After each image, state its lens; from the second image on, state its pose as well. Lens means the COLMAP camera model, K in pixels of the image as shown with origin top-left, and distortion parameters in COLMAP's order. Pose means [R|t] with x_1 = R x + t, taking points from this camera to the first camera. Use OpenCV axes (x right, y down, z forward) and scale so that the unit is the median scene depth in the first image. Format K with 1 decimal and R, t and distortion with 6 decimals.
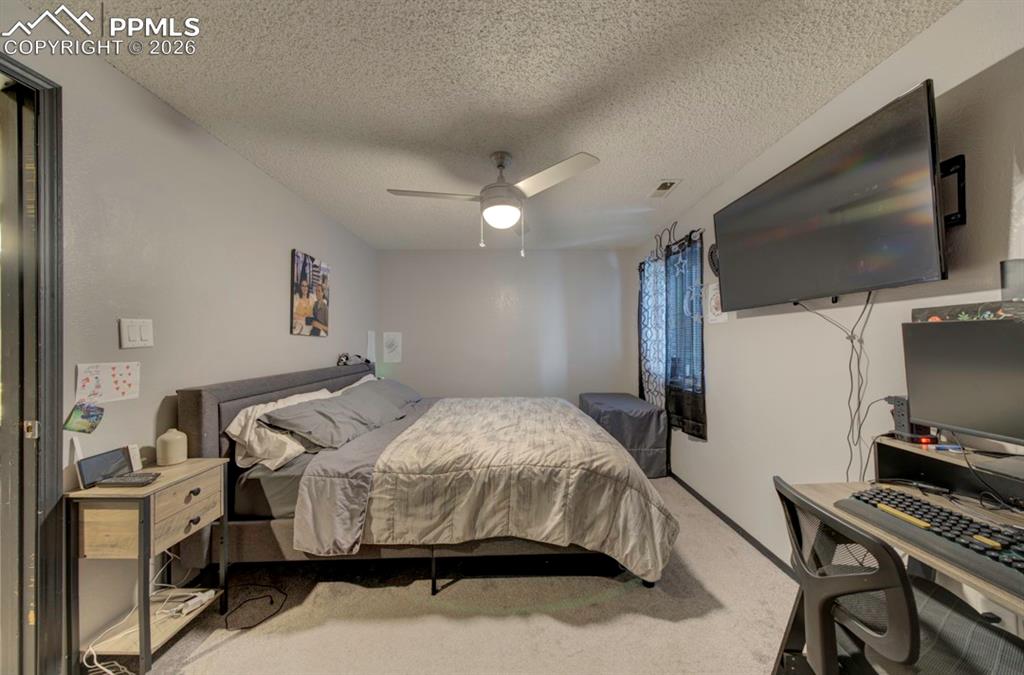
lens RADIAL K [[324.6, 0, 509.7], [0, 324.6, 341.7], [0, 0, 1]] dist [0.000826, 0.000075]
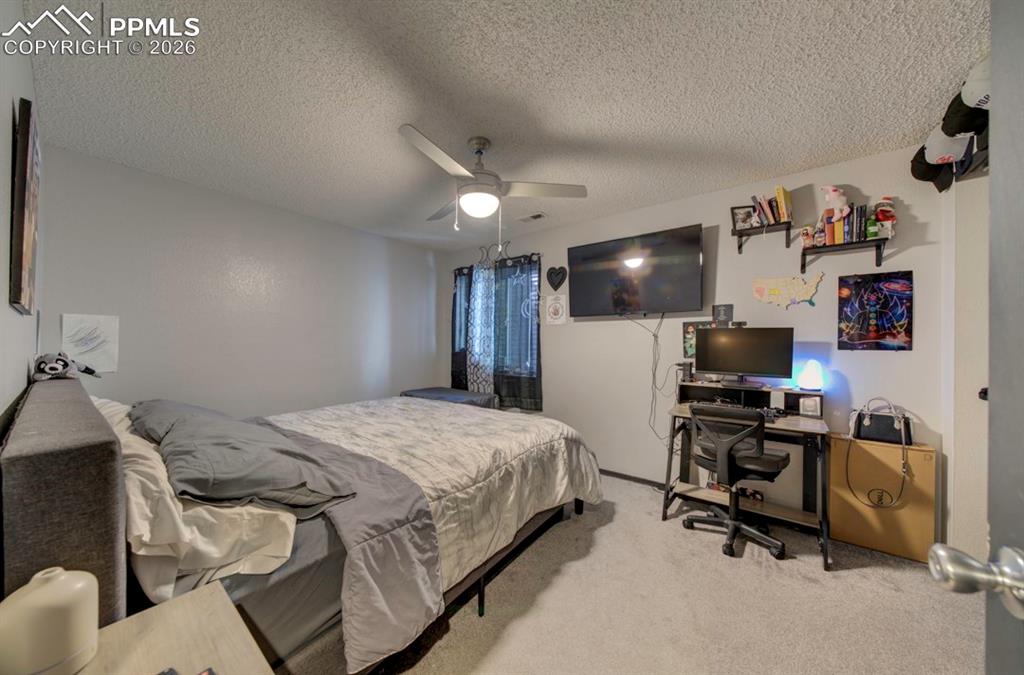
lens RADIAL K [[342.5, 0, 508.4], [0, 342.5, 342.3], [0, 0, 1]] dist [0.000904, 0.000230]
pose [[0.611001, 0.001725, 0.791628, -0.946875], [-0.003361, 0.999994, 0.000414, 0.027266], [-0.791622, -0.002913, 0.611004, 0.372738]]
